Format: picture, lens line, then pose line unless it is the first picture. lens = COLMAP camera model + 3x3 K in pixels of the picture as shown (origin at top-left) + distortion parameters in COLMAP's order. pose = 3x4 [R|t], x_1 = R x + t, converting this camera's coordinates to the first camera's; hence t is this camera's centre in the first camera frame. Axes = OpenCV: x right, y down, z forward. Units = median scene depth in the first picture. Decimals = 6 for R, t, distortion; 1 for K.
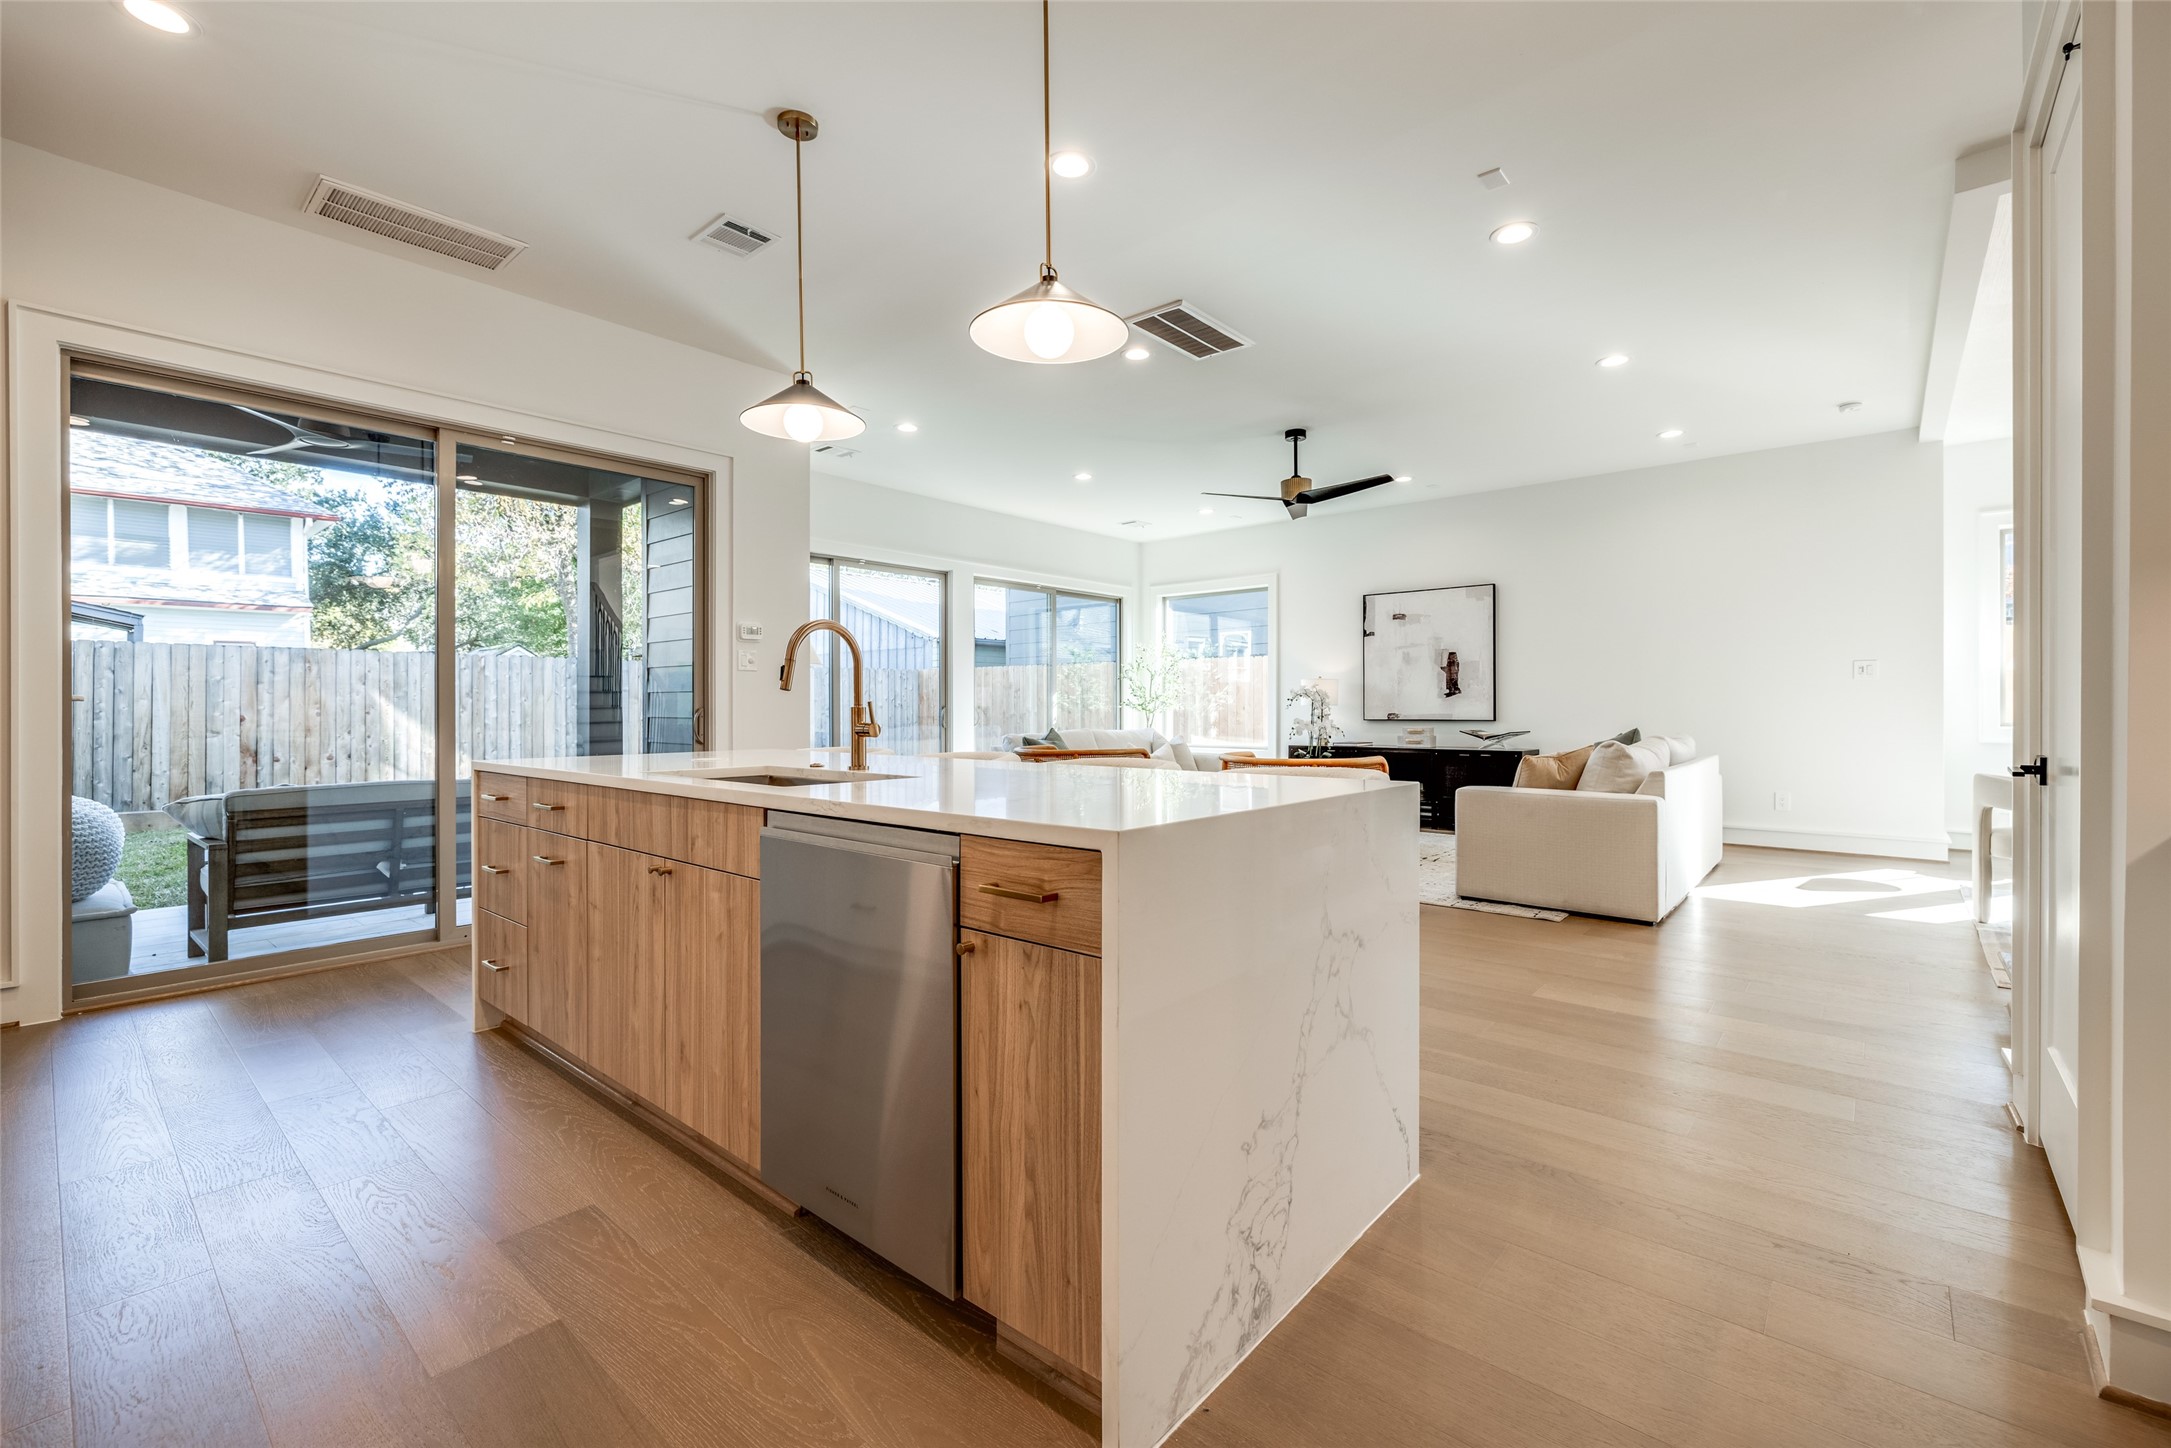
lens RADIAL K [[915.4, 0, 1095.2], [0, 915.4, 709.7], [0, 0, 1]] dist [-0.000049, 0.000352]
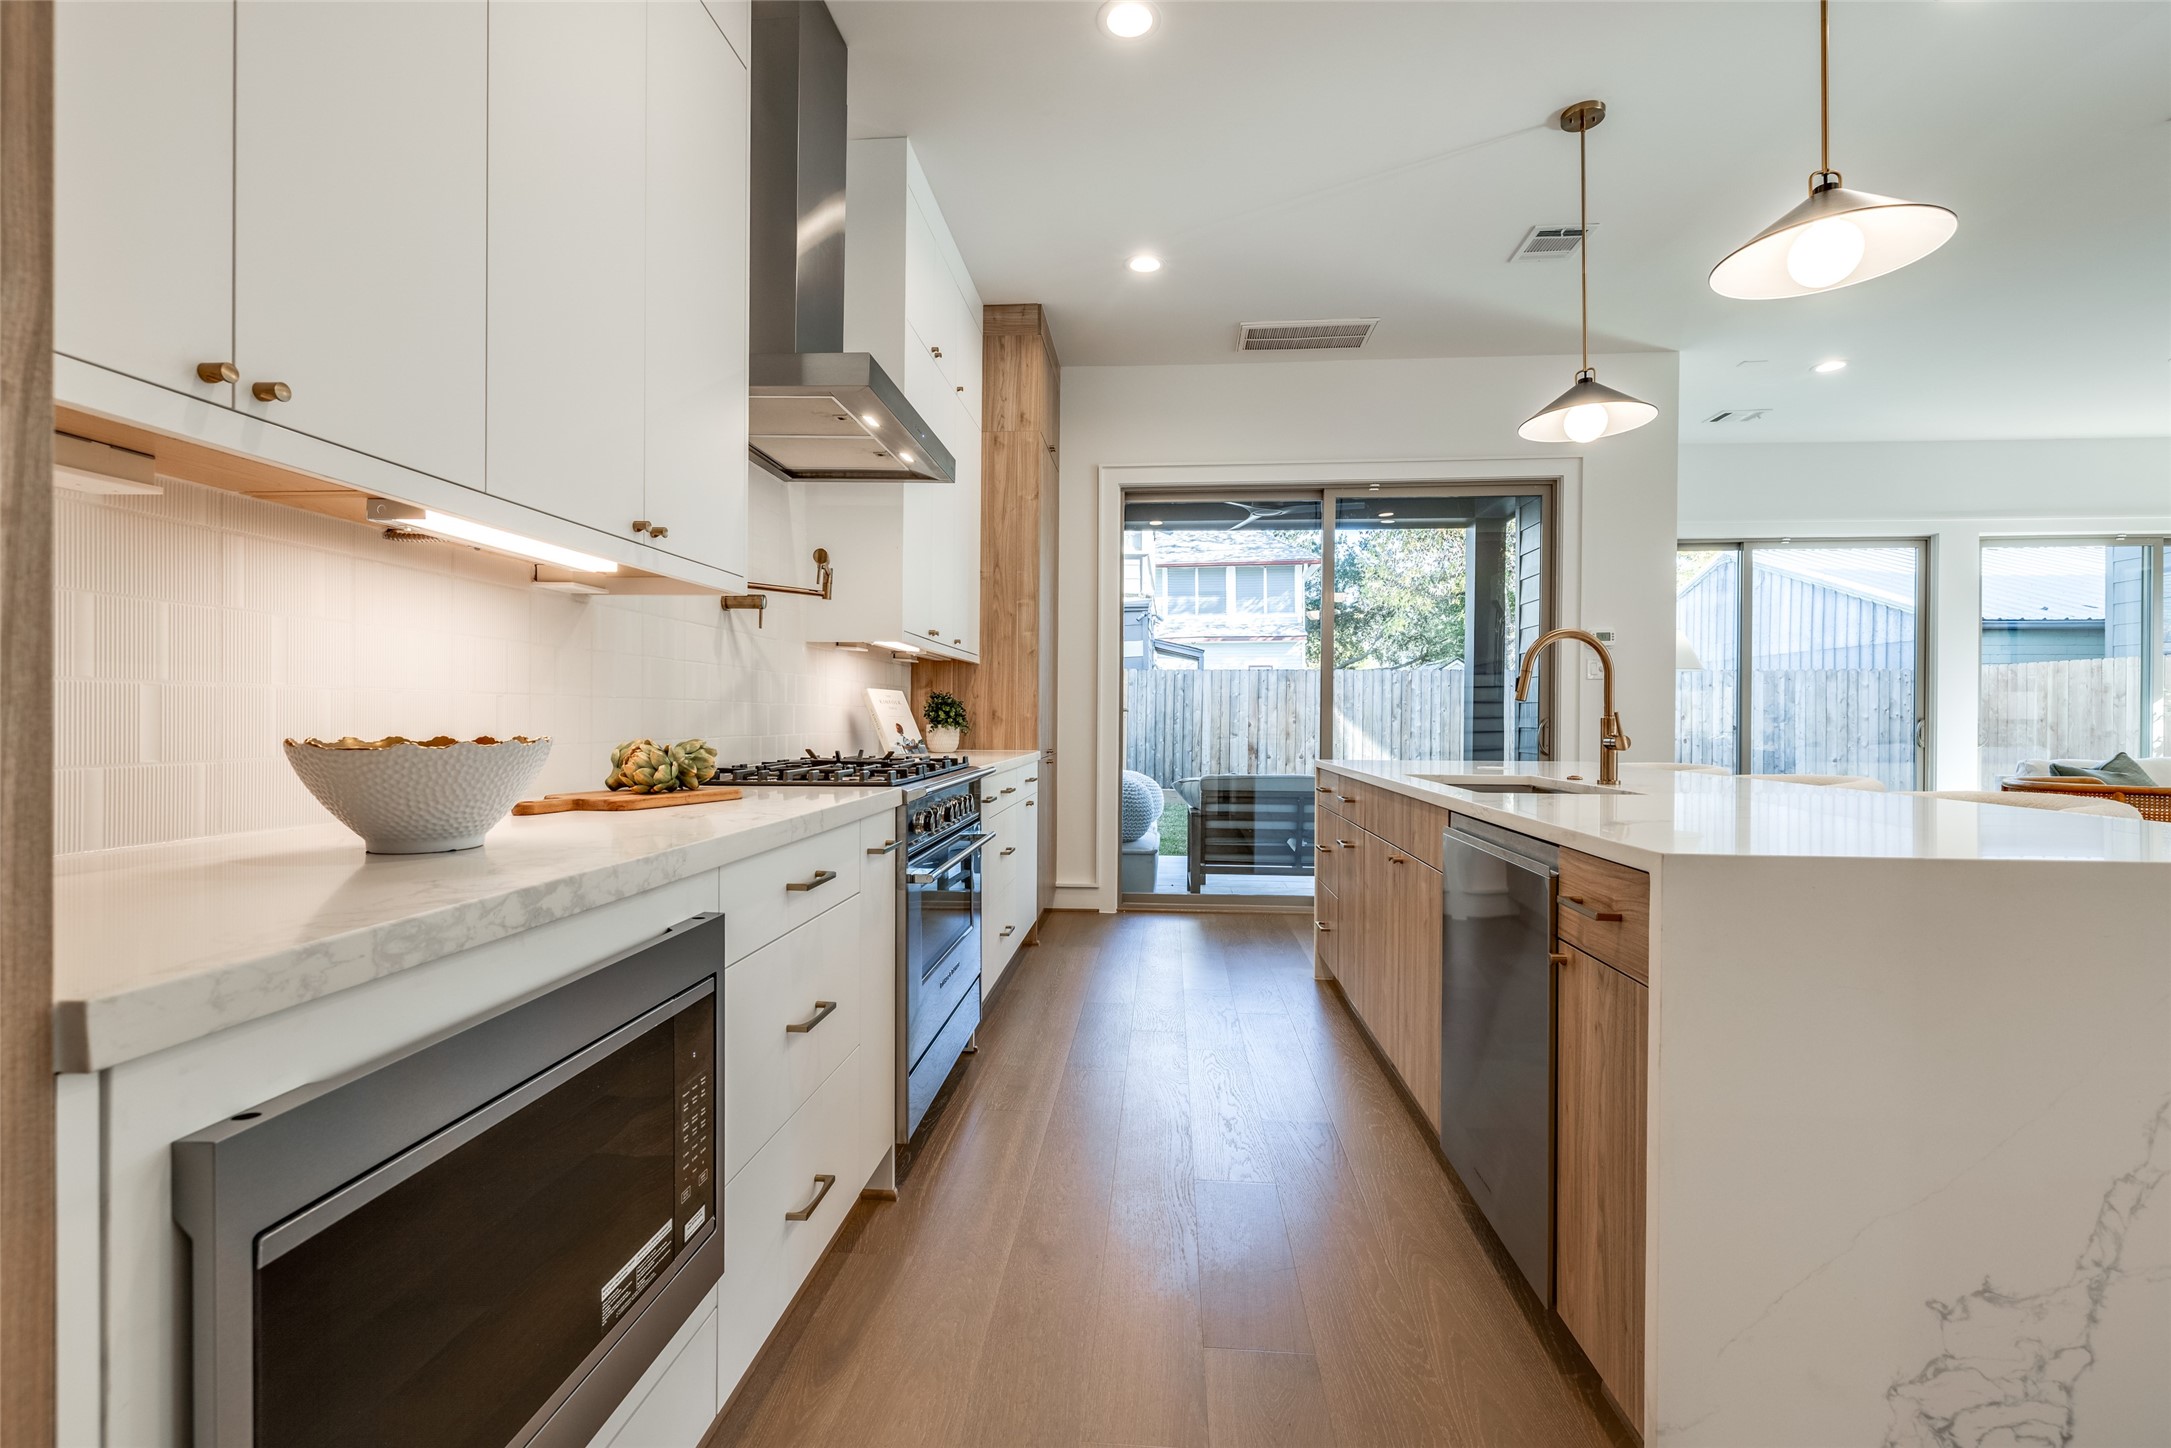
lens RADIAL K [[957.3, 0, 1088.0], [0, 957.3, 716.1], [0, 0, 1]] dist [0.004157, -0.000144]
pose [[0.589032, 0.004209, -0.808099, 0.146287], [-0.007526, 0.999972, -0.000277, -0.000258], [0.808075, 0.006245, 0.589047, -0.011228]]
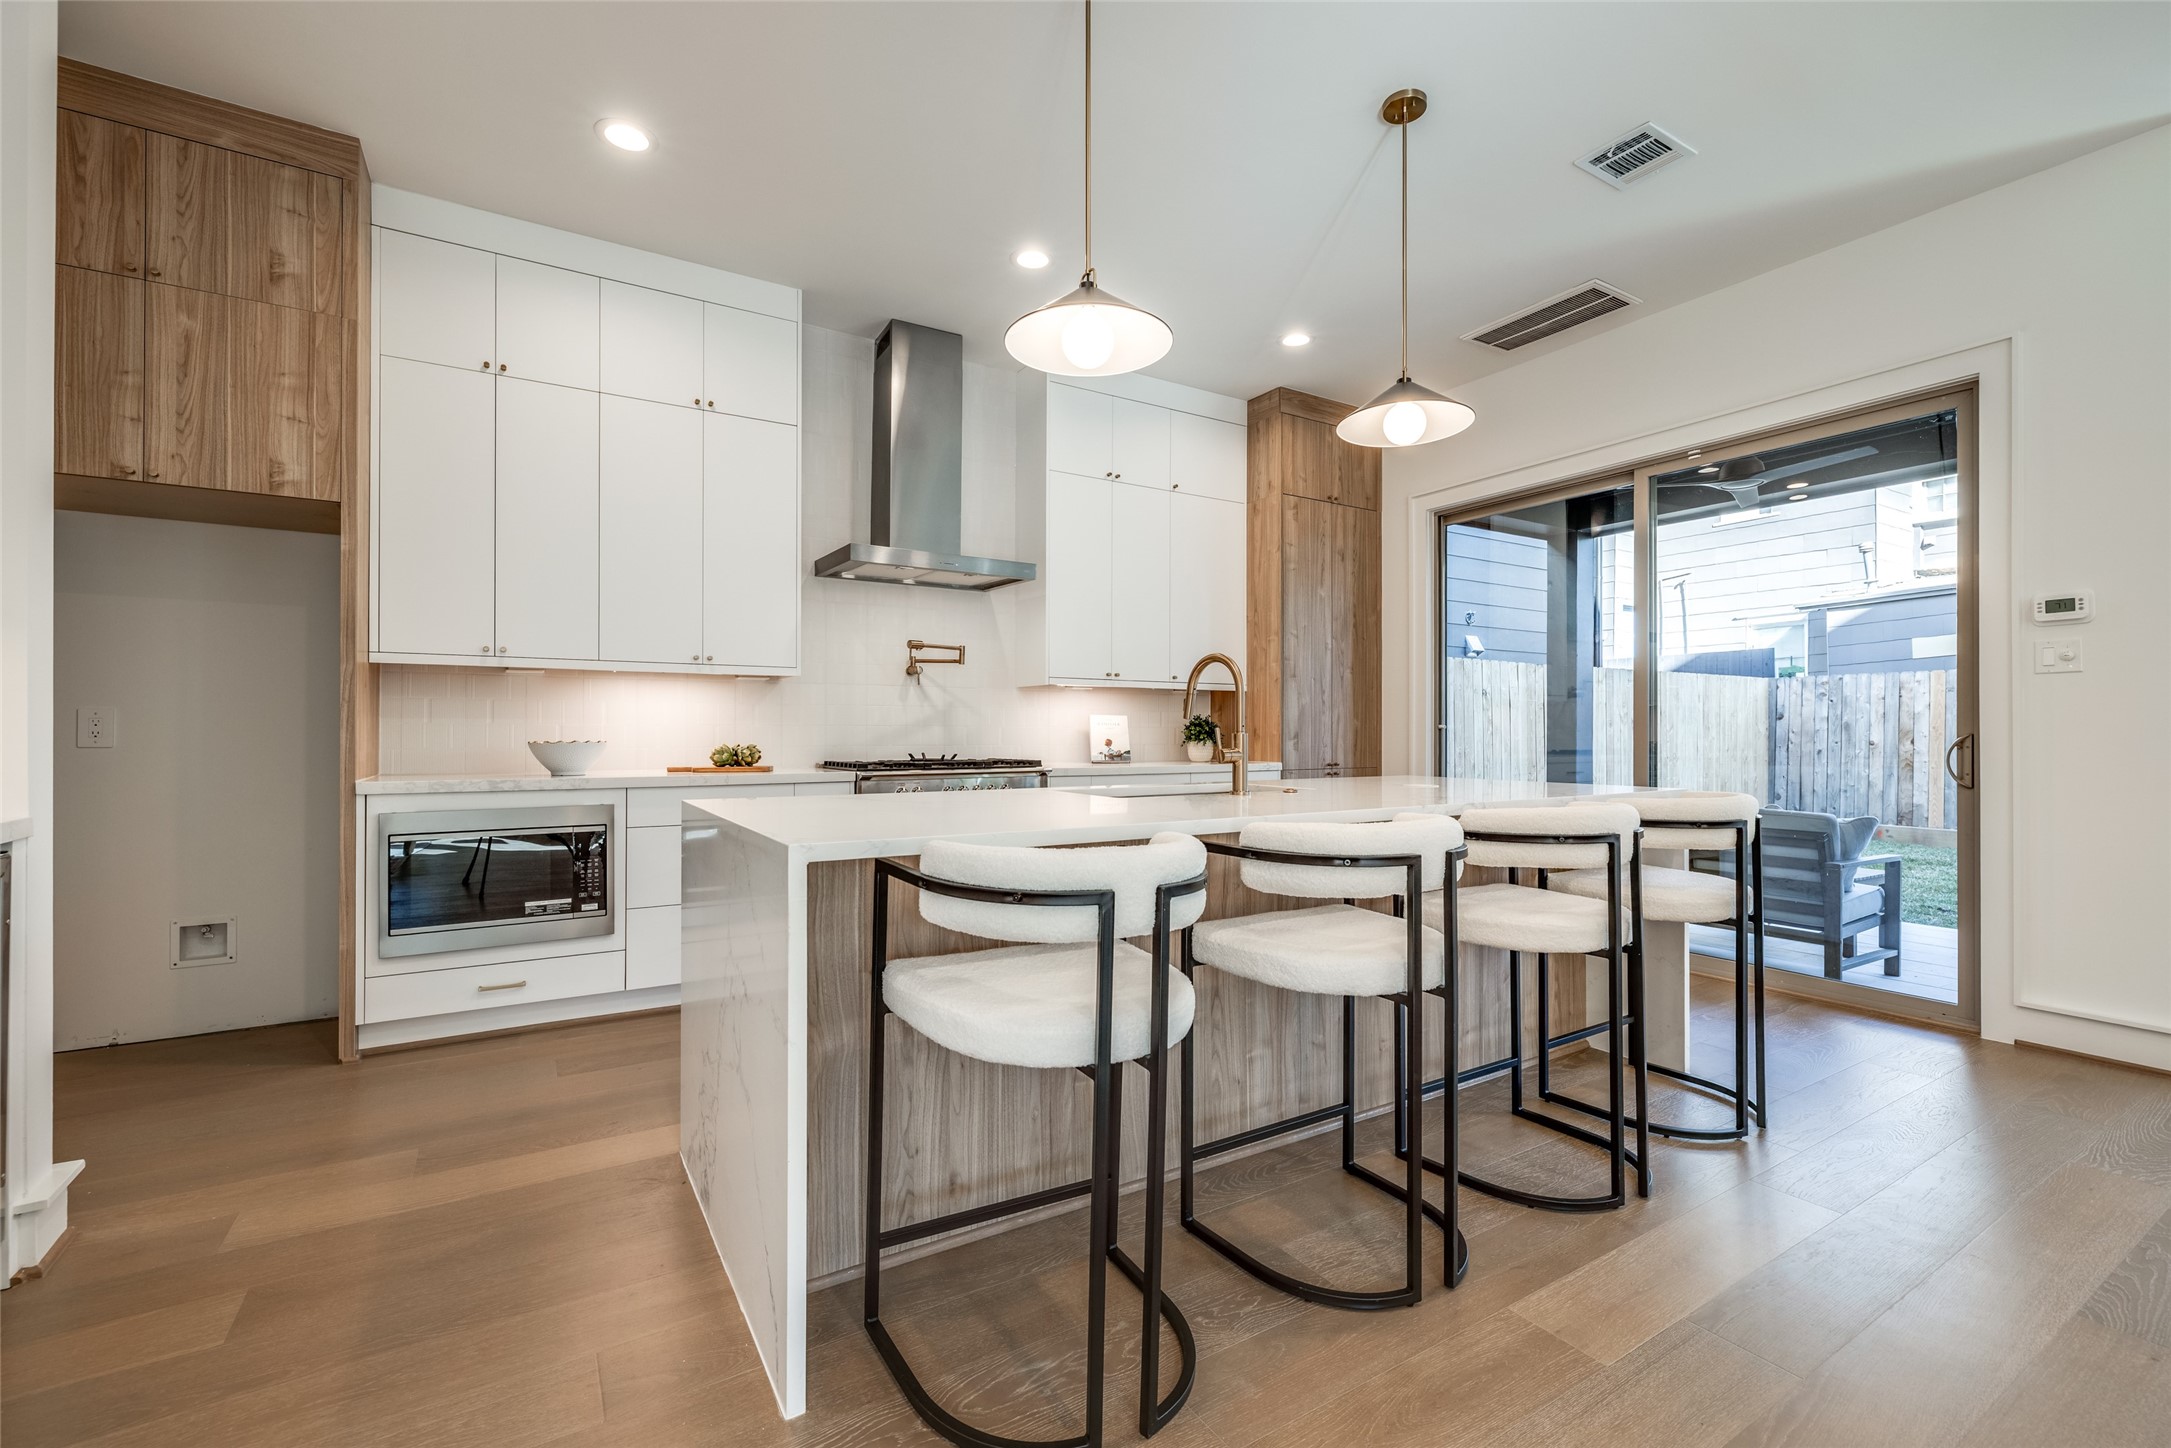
lens RADIAL K [[915.4, 0, 1118.9], [0, 915.4, 725.5], [0, 0, 1]] dist [-0.000049, 0.000352]
pose [[-0.274287, -0.007189, -0.961621, 0.503628], [-0.002079, 0.999974, -0.006883, -0.001971], [0.961646, 0.000111, -0.274295, 0.767851]]
